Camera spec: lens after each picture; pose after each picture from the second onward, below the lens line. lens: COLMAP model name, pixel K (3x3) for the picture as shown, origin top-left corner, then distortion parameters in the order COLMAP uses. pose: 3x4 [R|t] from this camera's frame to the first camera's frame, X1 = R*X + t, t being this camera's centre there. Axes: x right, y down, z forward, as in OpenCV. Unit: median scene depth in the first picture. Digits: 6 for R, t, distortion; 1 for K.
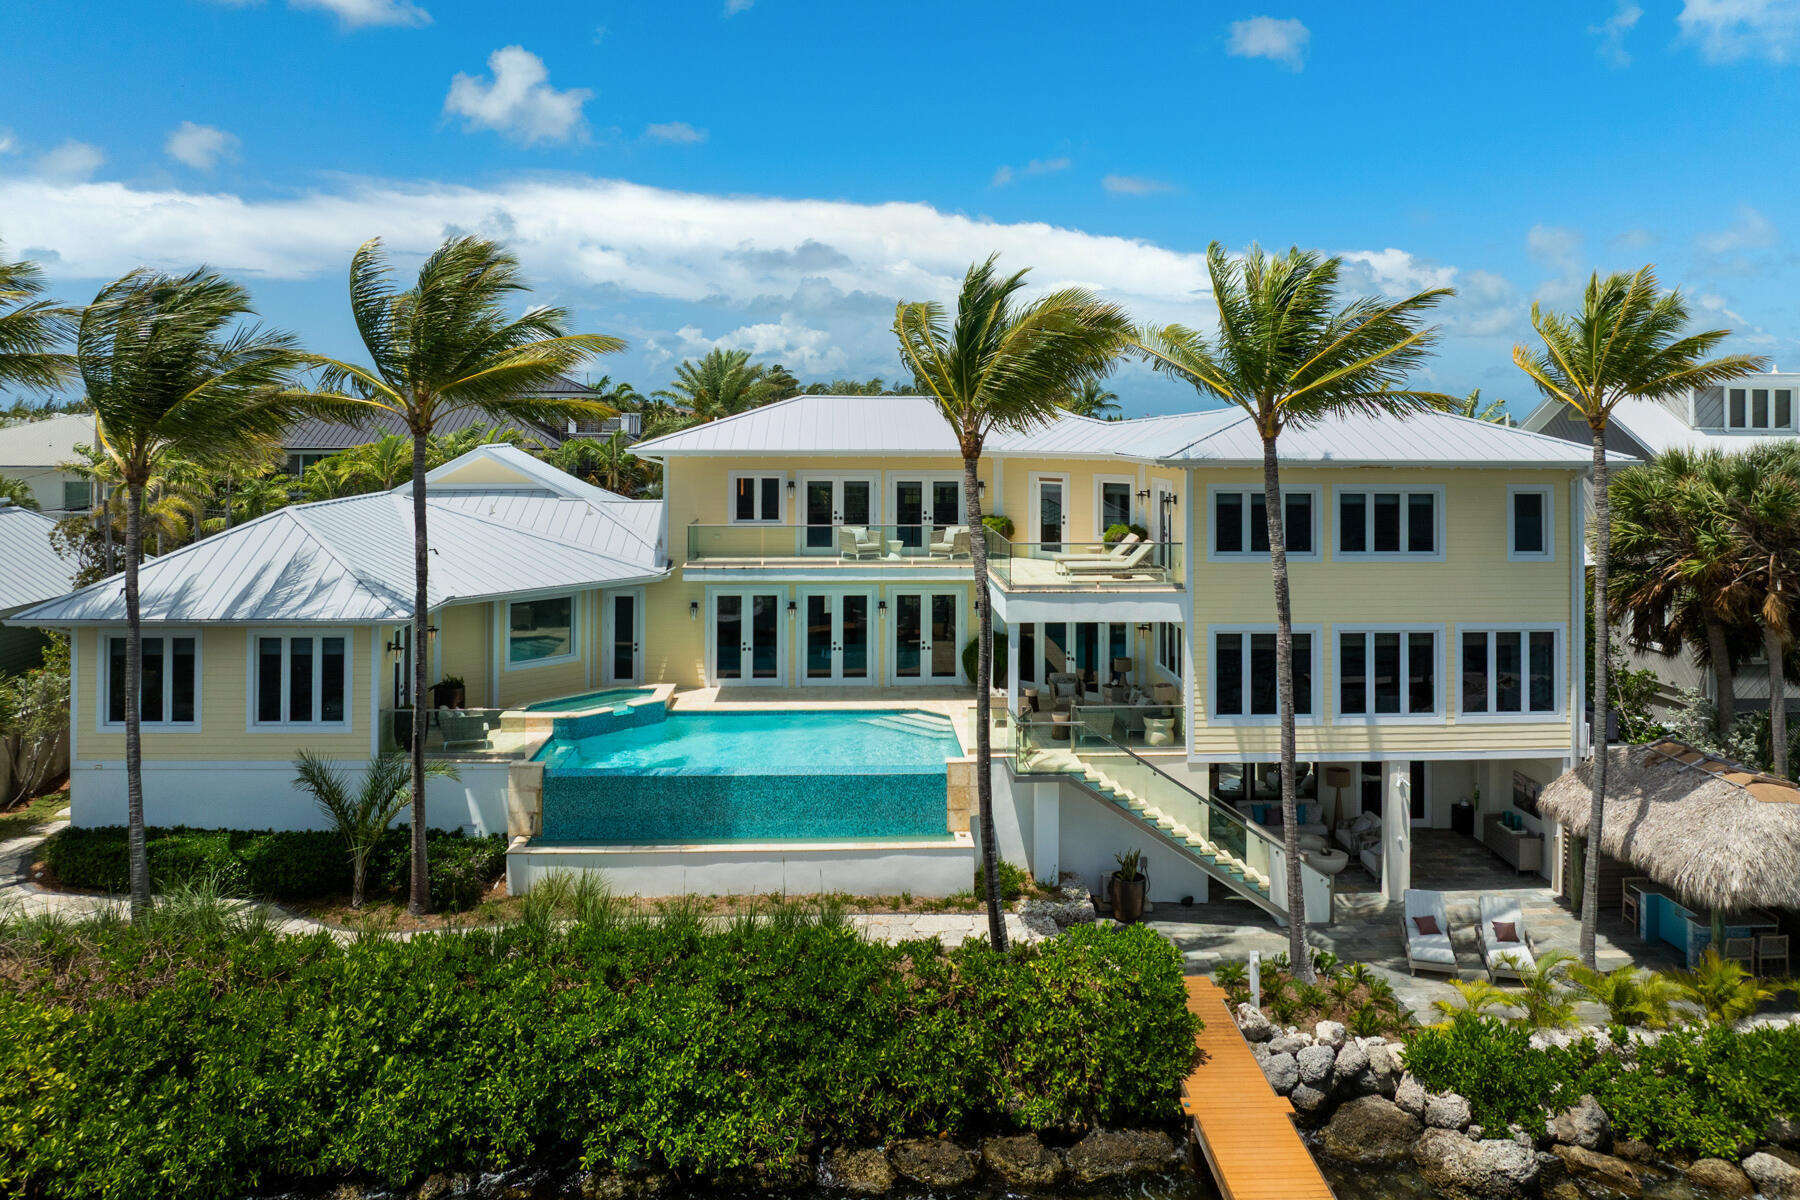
lens RADIAL K [[1312.3, 0, 903.6], [0, 1312.3, 419.6], [0, 0, 1]] dist [-0.033982, -0.004271]
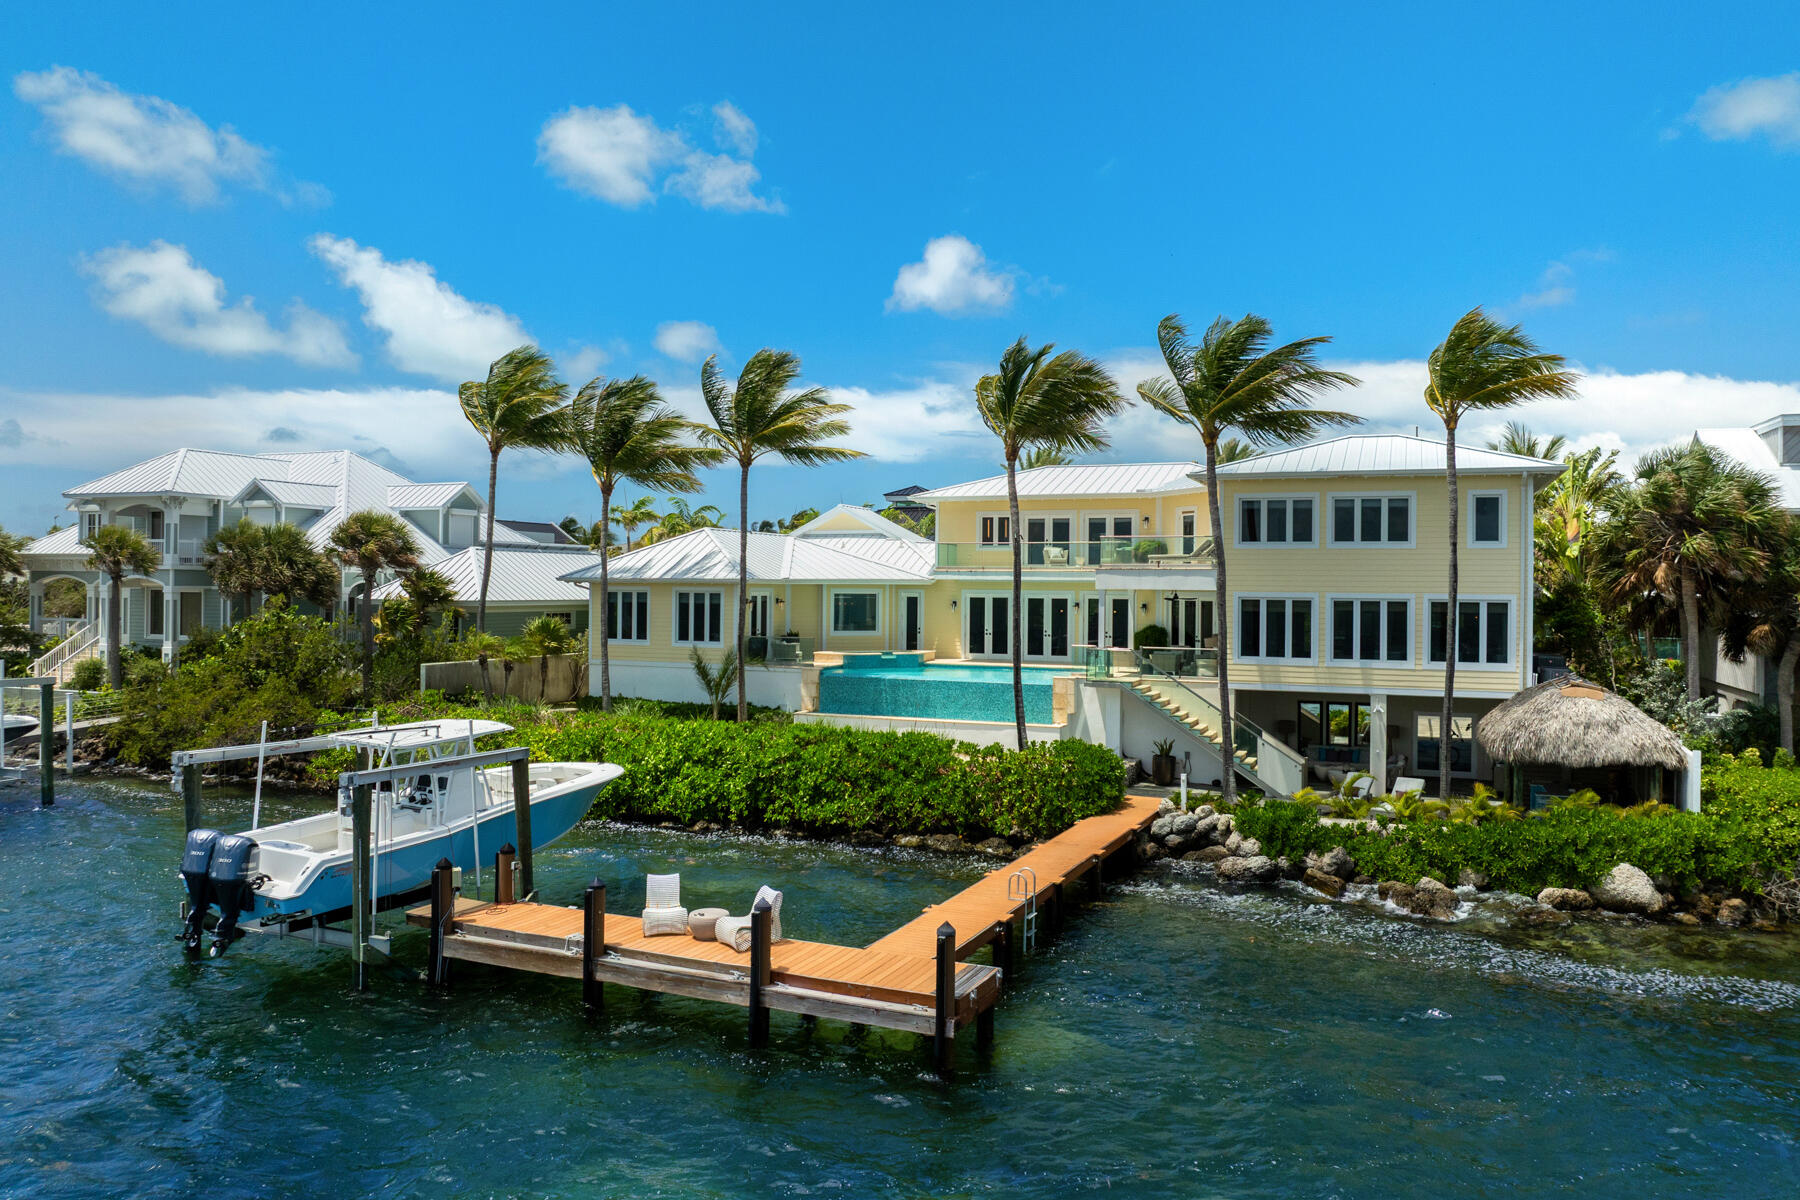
lens RADIAL K [[1257.2, 0, 899.1], [0, 1257.2, 632.2], [0, 0, 1]] dist [-0.024453, 0.000243]
pose [[0.907629, 0.020990, -0.419248, 0.475324], [-0.005820, 0.999282, 0.037429, 0.150100], [0.419733, -0.031532, 0.907100, -0.407997]]
